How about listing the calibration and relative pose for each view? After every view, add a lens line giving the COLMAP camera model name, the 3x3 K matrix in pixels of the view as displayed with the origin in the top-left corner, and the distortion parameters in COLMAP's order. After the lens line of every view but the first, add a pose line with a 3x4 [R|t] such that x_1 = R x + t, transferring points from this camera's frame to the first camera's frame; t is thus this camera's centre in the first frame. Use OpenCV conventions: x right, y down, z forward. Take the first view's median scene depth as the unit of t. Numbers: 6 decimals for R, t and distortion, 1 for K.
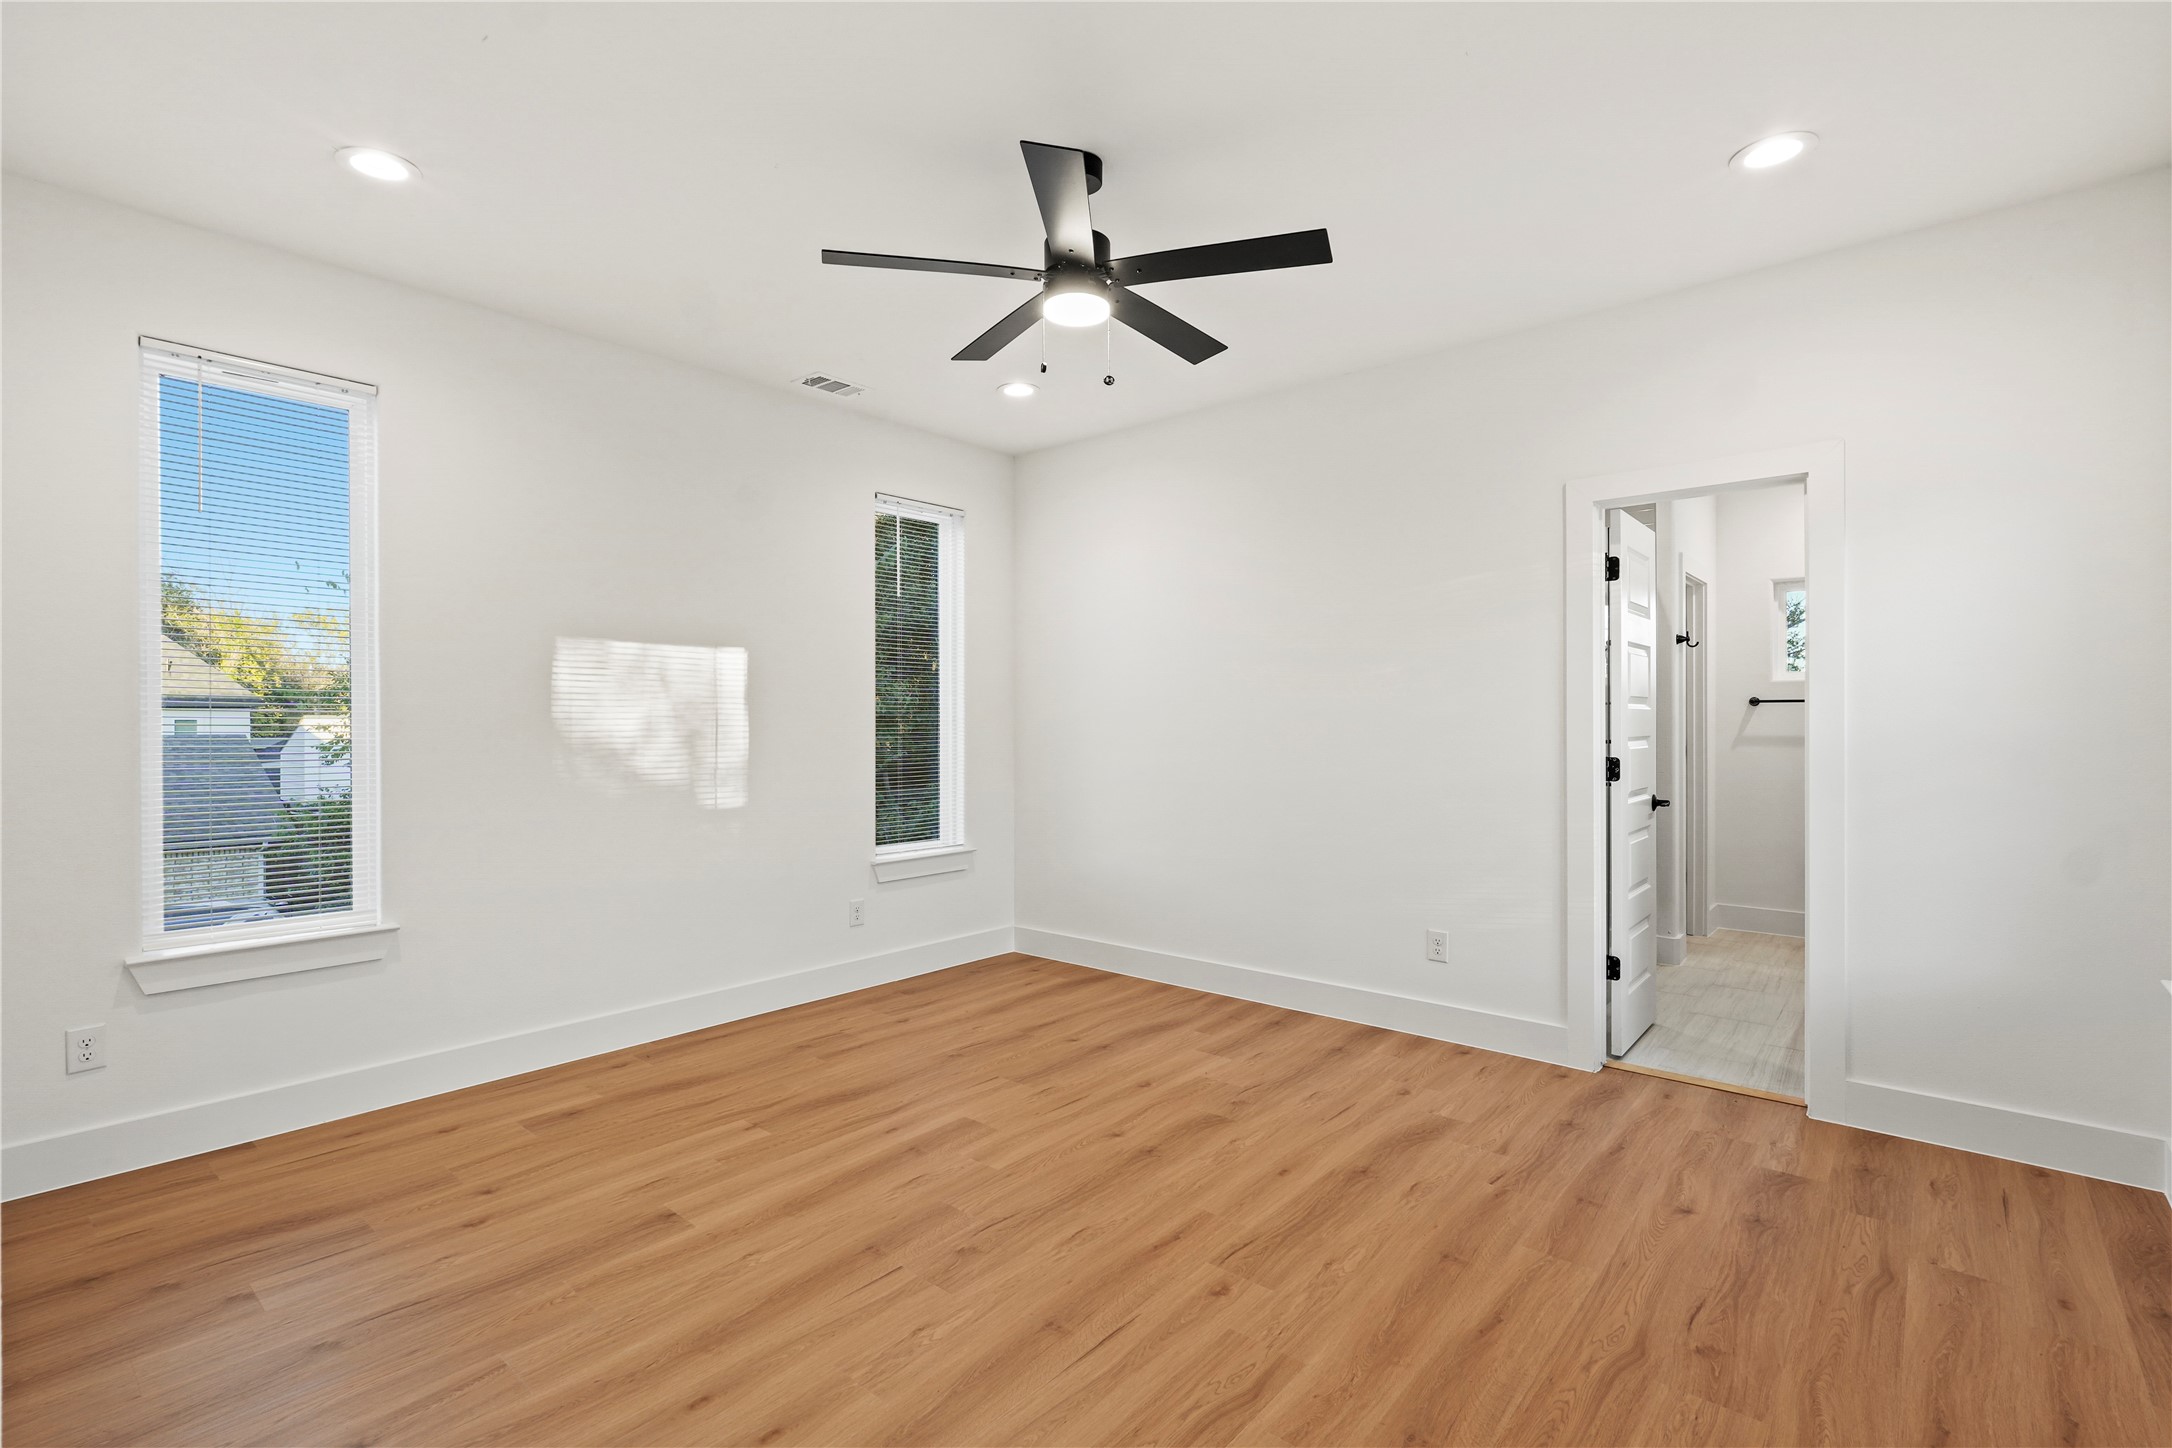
lens RADIAL K [[998.7, 0, 1086.3], [0, 998.7, 730.2], [0, 0, 1]] dist [0.004959, -0.000098]
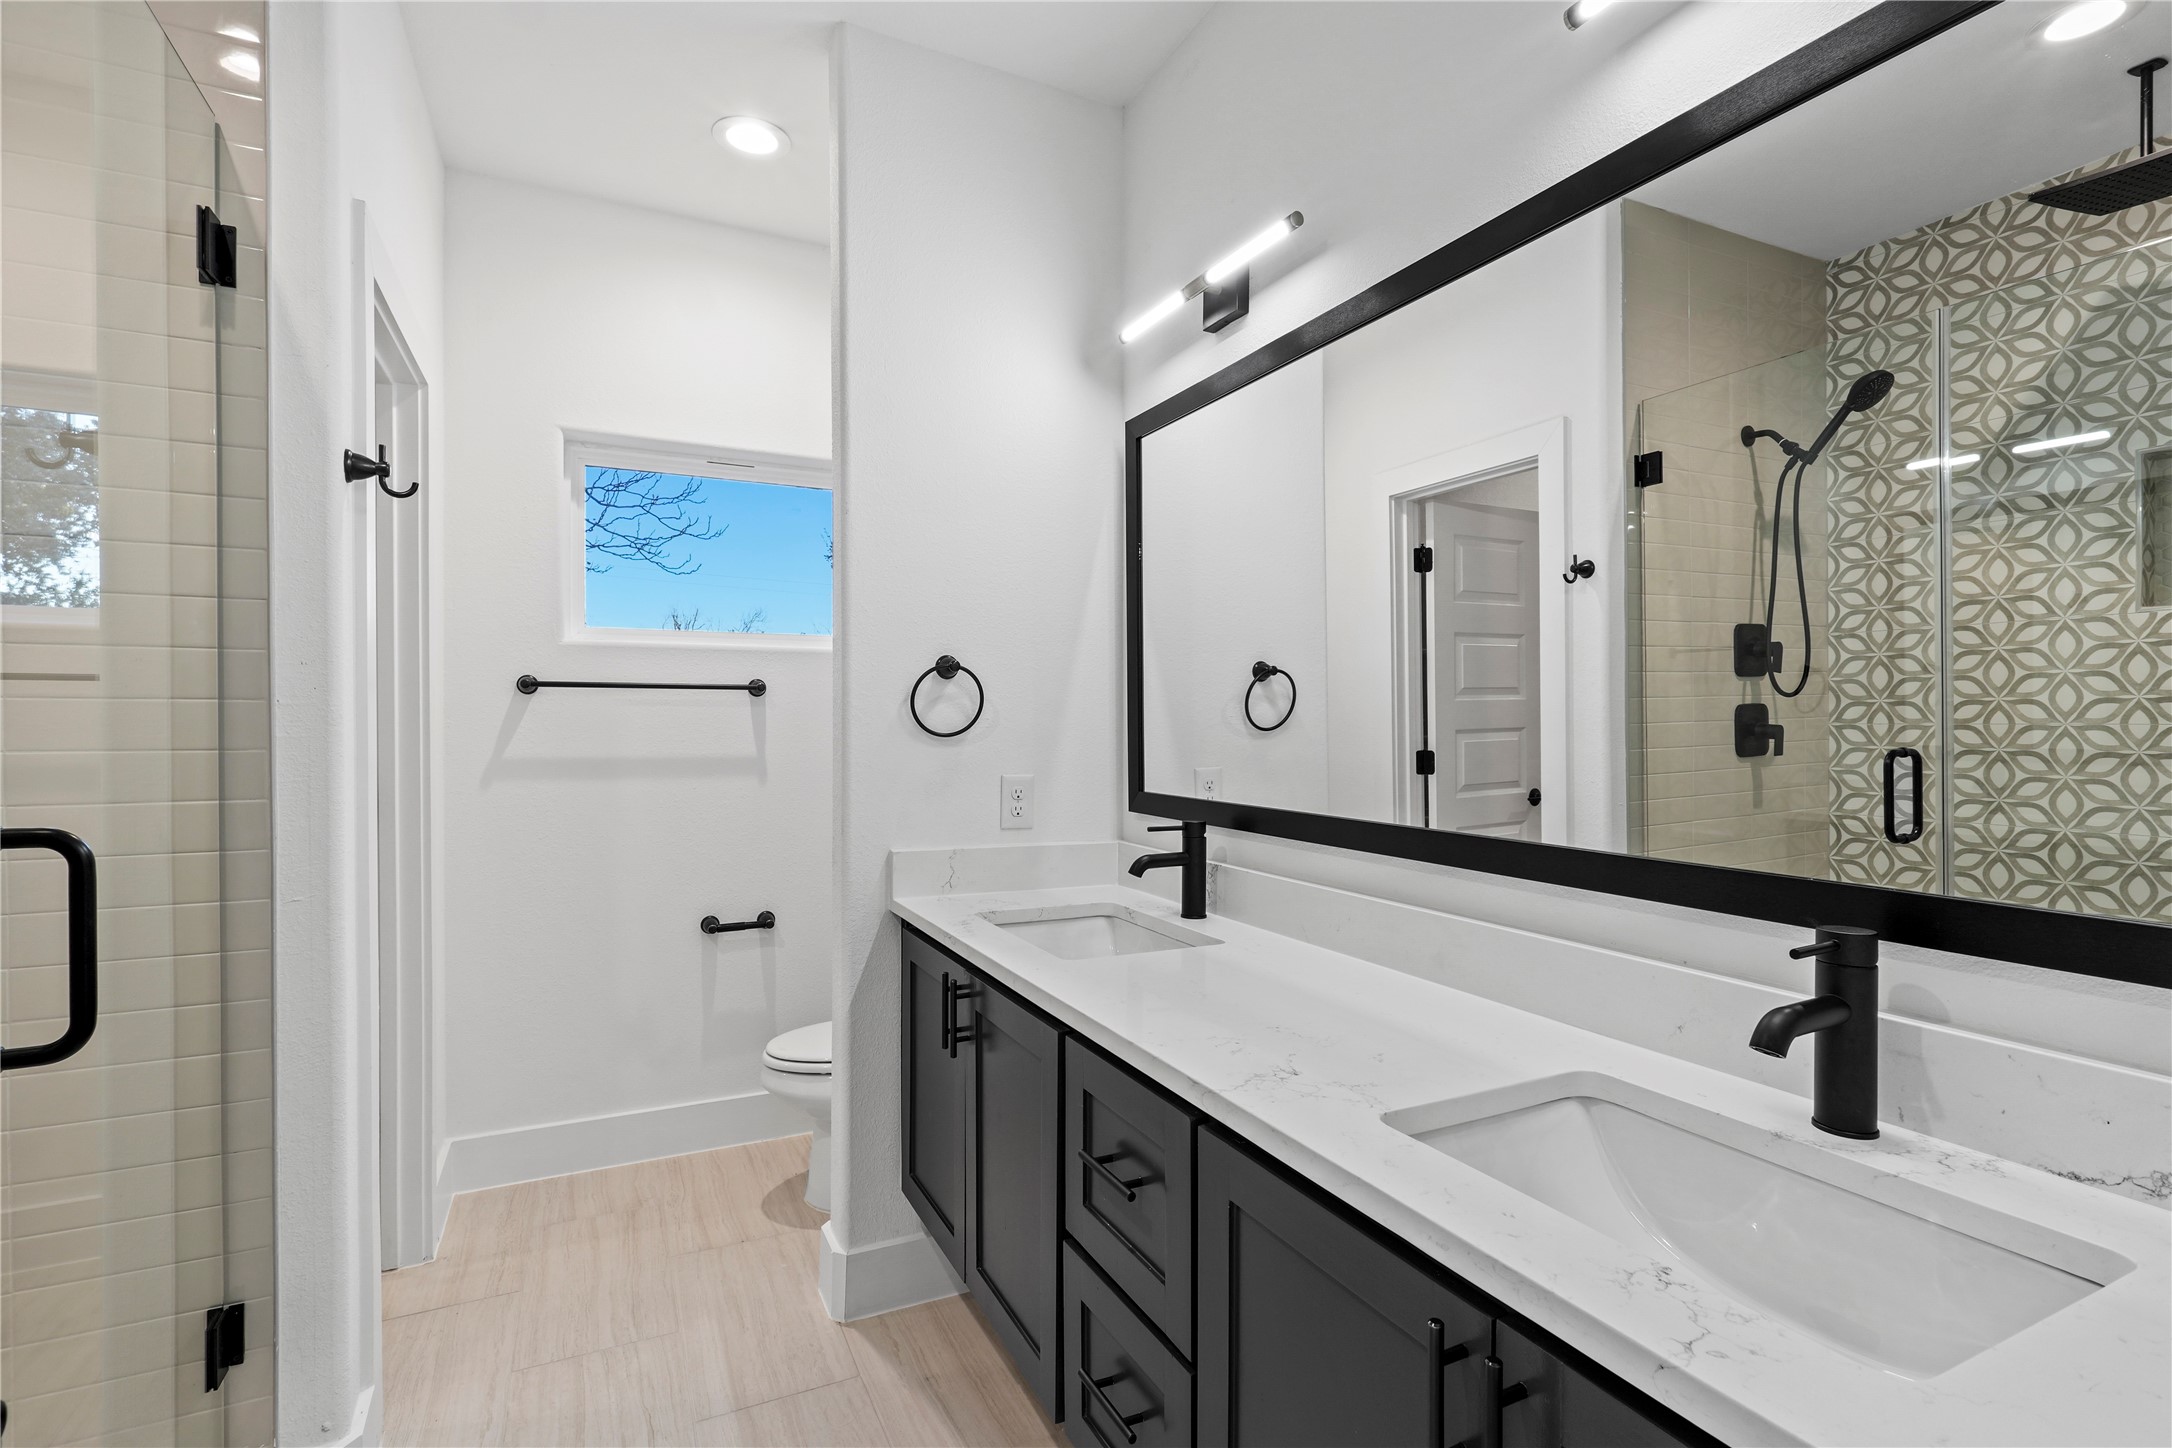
lens RADIAL K [[998.7, 0, 1081.3], [0, 998.7, 726.2], [0, 0, 1]] dist [0.004959, -0.000098]
pose [[0.401131, -0.000347, 0.916020, 0.362262], [0.007414, 0.999968, -0.002868, -0.006152], [-0.915990, 0.007941, 0.401121, 0.608356]]
